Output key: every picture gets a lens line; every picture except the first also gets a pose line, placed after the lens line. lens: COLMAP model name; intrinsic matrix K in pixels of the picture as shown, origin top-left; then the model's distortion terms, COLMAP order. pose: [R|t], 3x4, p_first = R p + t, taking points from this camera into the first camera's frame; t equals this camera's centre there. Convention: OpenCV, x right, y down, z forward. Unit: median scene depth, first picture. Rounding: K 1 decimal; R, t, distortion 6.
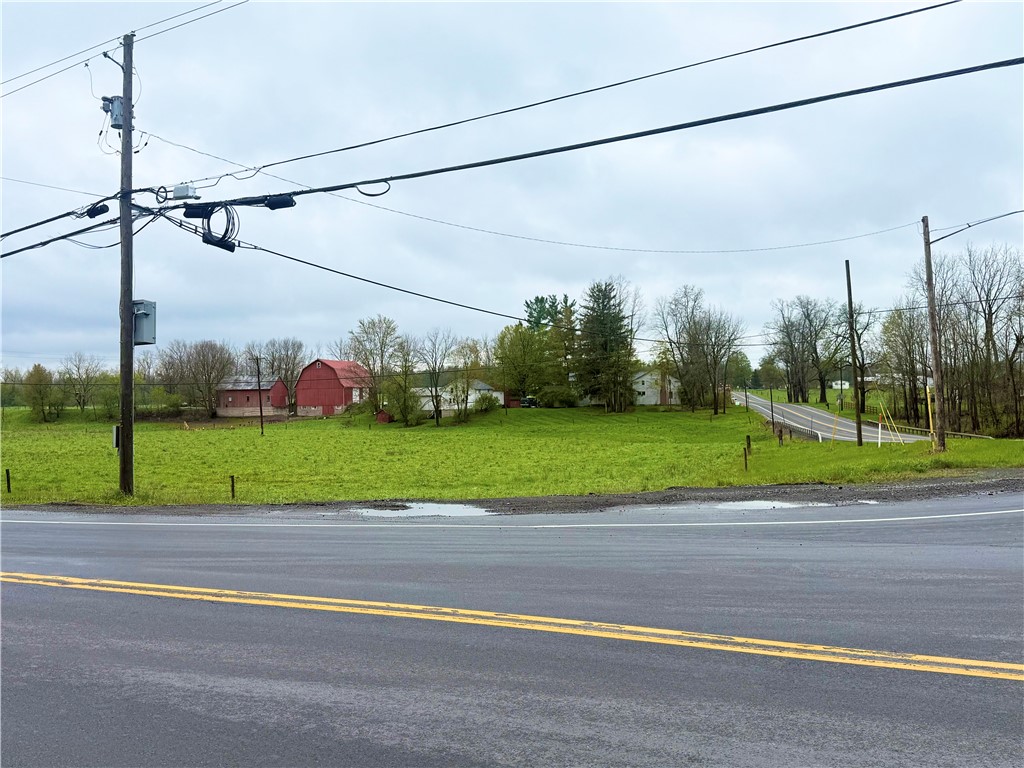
lens RADIAL K [[952.2, 0, 512.0], [0, 952.2, 384.0], [0, 0, 1]] dist [0.132052, -0.009134]
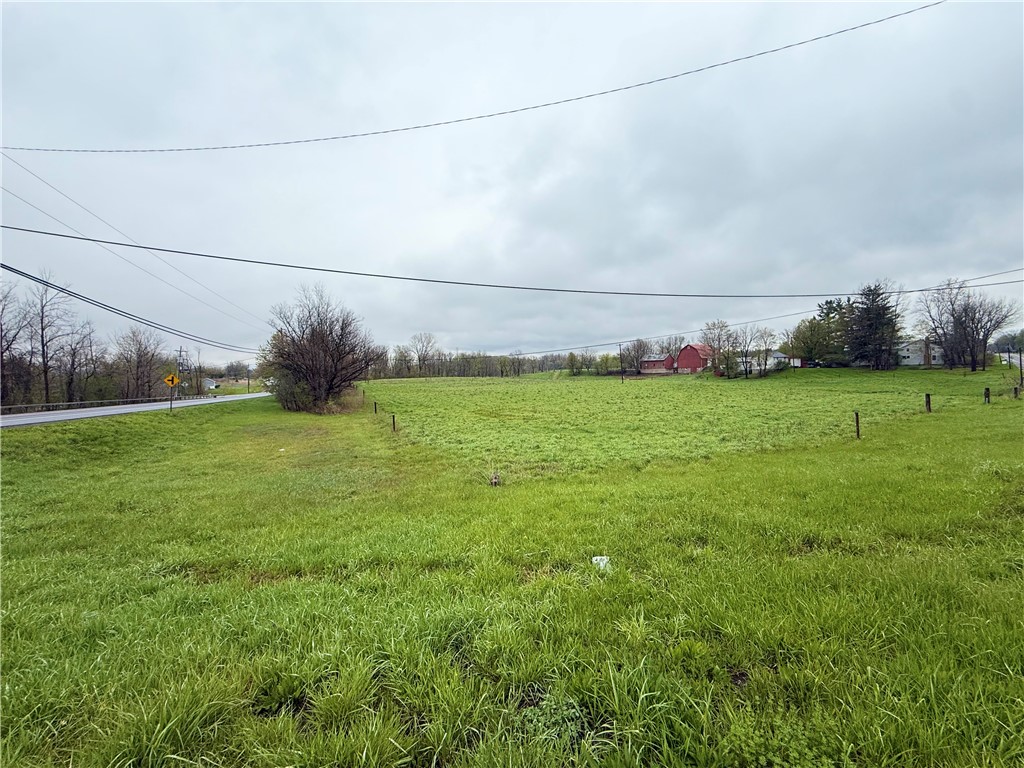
lens RADIAL K [[407.0, 0, 512.0], [0, 407.0, 384.0], [0, 0, 1]] dist [-0.001069, 0.000018]
pose [[0.777011, 0.013897, -0.629334, 0.060967], [0.024630, 0.998320, 0.052455, 0.003171], [0.629005, -0.056258, 0.775363, 0.131345]]
